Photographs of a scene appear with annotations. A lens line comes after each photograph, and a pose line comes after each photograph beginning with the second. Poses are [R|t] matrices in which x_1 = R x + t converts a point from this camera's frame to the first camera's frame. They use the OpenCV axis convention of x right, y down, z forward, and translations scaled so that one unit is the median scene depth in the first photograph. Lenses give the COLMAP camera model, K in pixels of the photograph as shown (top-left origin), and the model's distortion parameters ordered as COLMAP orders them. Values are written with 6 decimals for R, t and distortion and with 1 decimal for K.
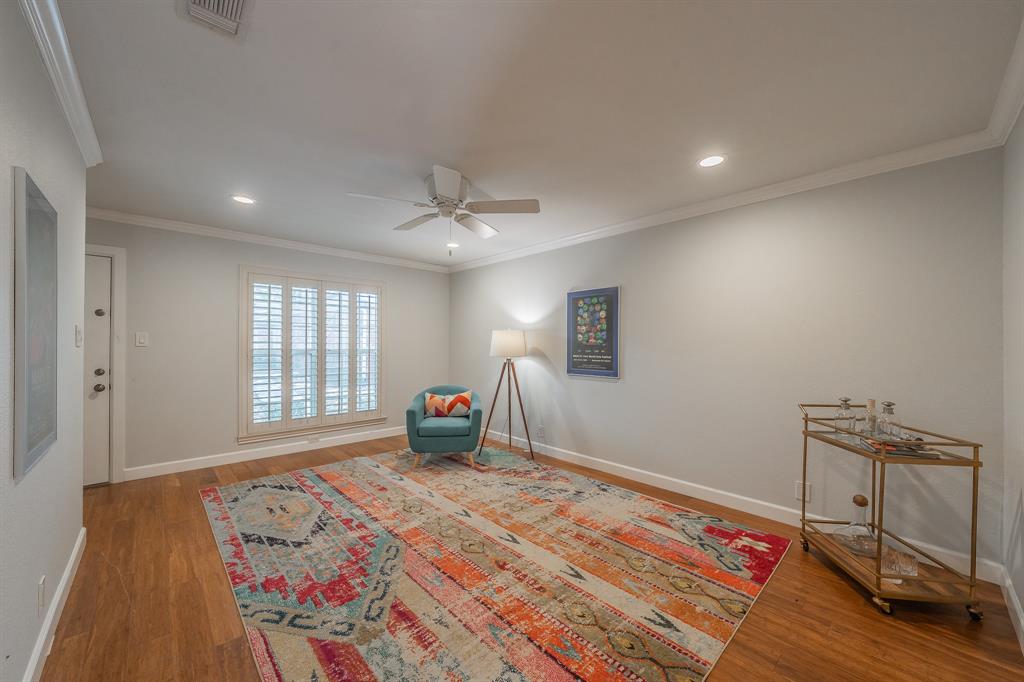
lens RADIAL K [[372.8, 0, 510.9], [0, 372.8, 344.8], [0, 0, 1]] dist [-0.001690, 0.000290]
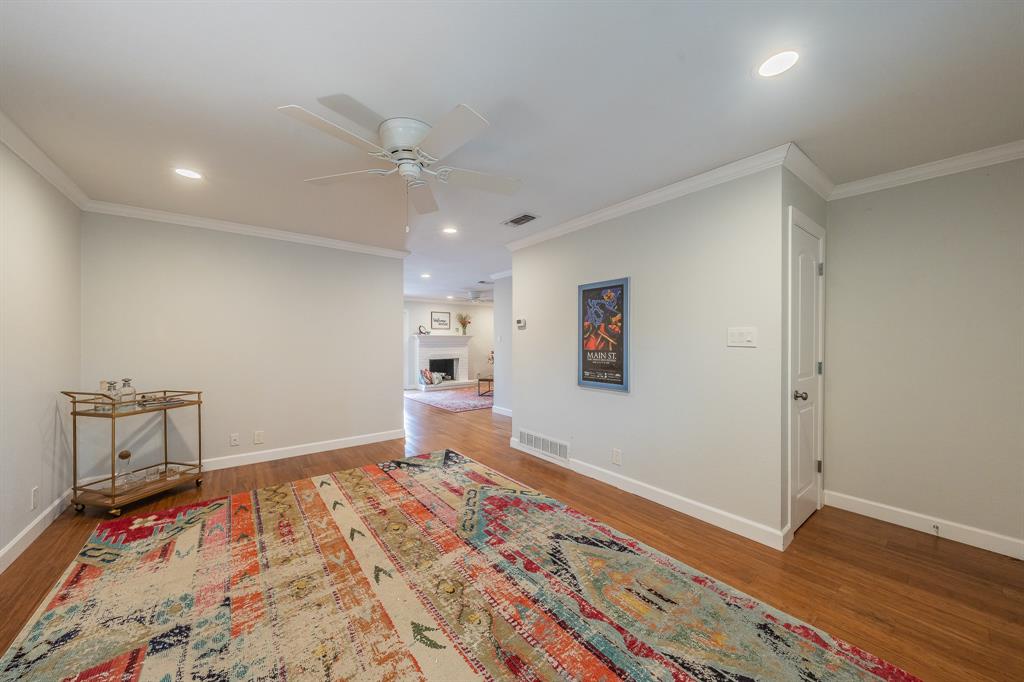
lens RADIAL K [[352.0, 0, 513.5], [0, 352.0, 343.3], [0, 0, 1]] dist [-0.000007, -0.000134]
pose [[-0.996168, -0.009807, 0.086904, -0.450374], [-0.009126, 0.999924, 0.008231, -0.006436], [-0.086979, 0.007406, -0.996183, 1.699892]]
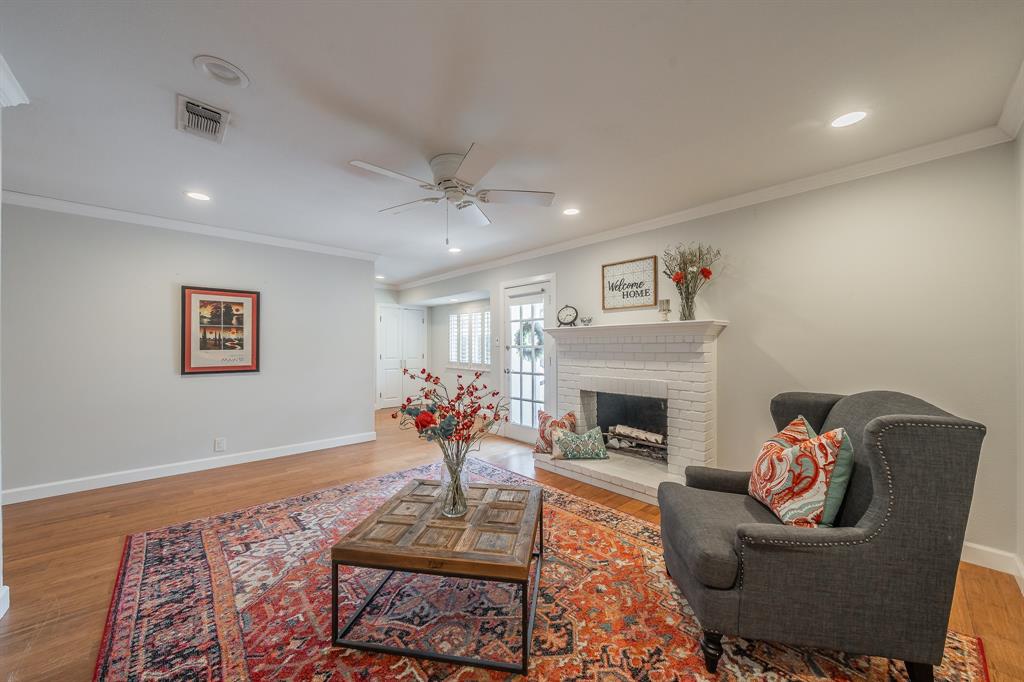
lens RADIAL K [[372.8, 0, 506.2], [0, 372.8, 344.7], [0, 0, 1]] dist [-0.001690, 0.000290]
pose [[0.021992, -0.014608, 0.999651, -0.783176], [-0.000052, 0.999893, 0.014613, -0.003796], [-0.999758, -0.000374, 0.021988, -1.660704]]
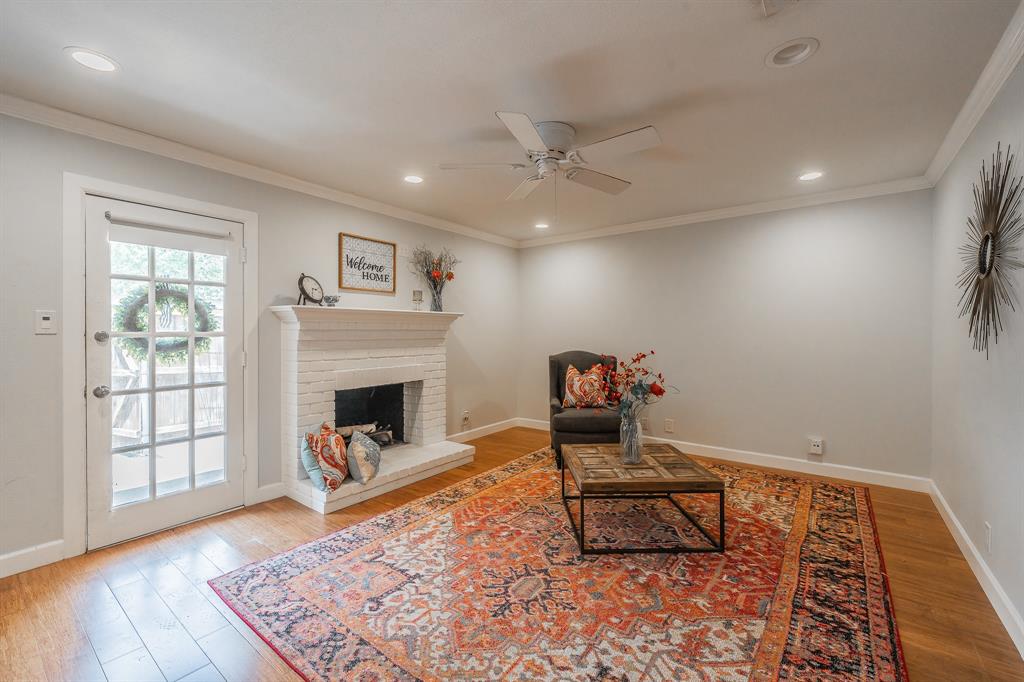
lens RADIAL K [[430.2, 0, 515.5], [0, 430.2, 339.6], [0, 0, 1]] dist [0.001030, 0.001221]
pose [[-0.984757, -0.014052, -0.173366, 0.439126], [-0.016567, 0.999777, 0.013069, 0.017761], [0.173143, 0.015742, -0.984771, -0.509579]]
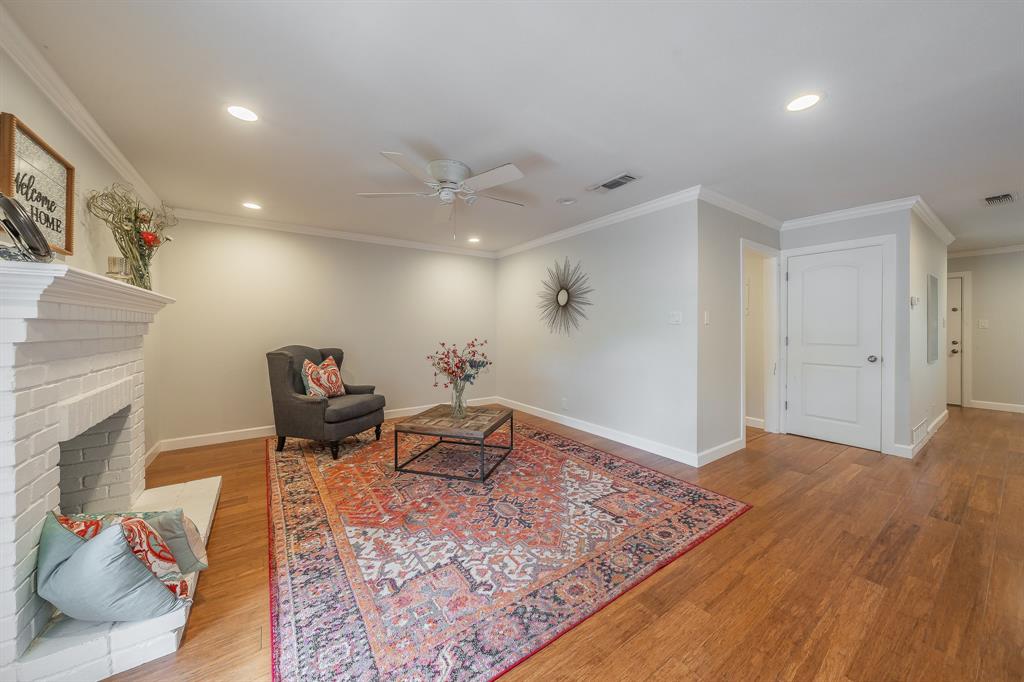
lens RADIAL K [[352.0, 0, 511.1], [0, 352.0, 331.8], [0, 0, 1]] dist [-0.000007, -0.000134]
pose [[-0.147869, -0.004946, -0.988995, 1.195774], [0.001363, 0.999986, -0.005205, 0.037256], [0.989006, -0.002118, -0.147860, -1.163072]]
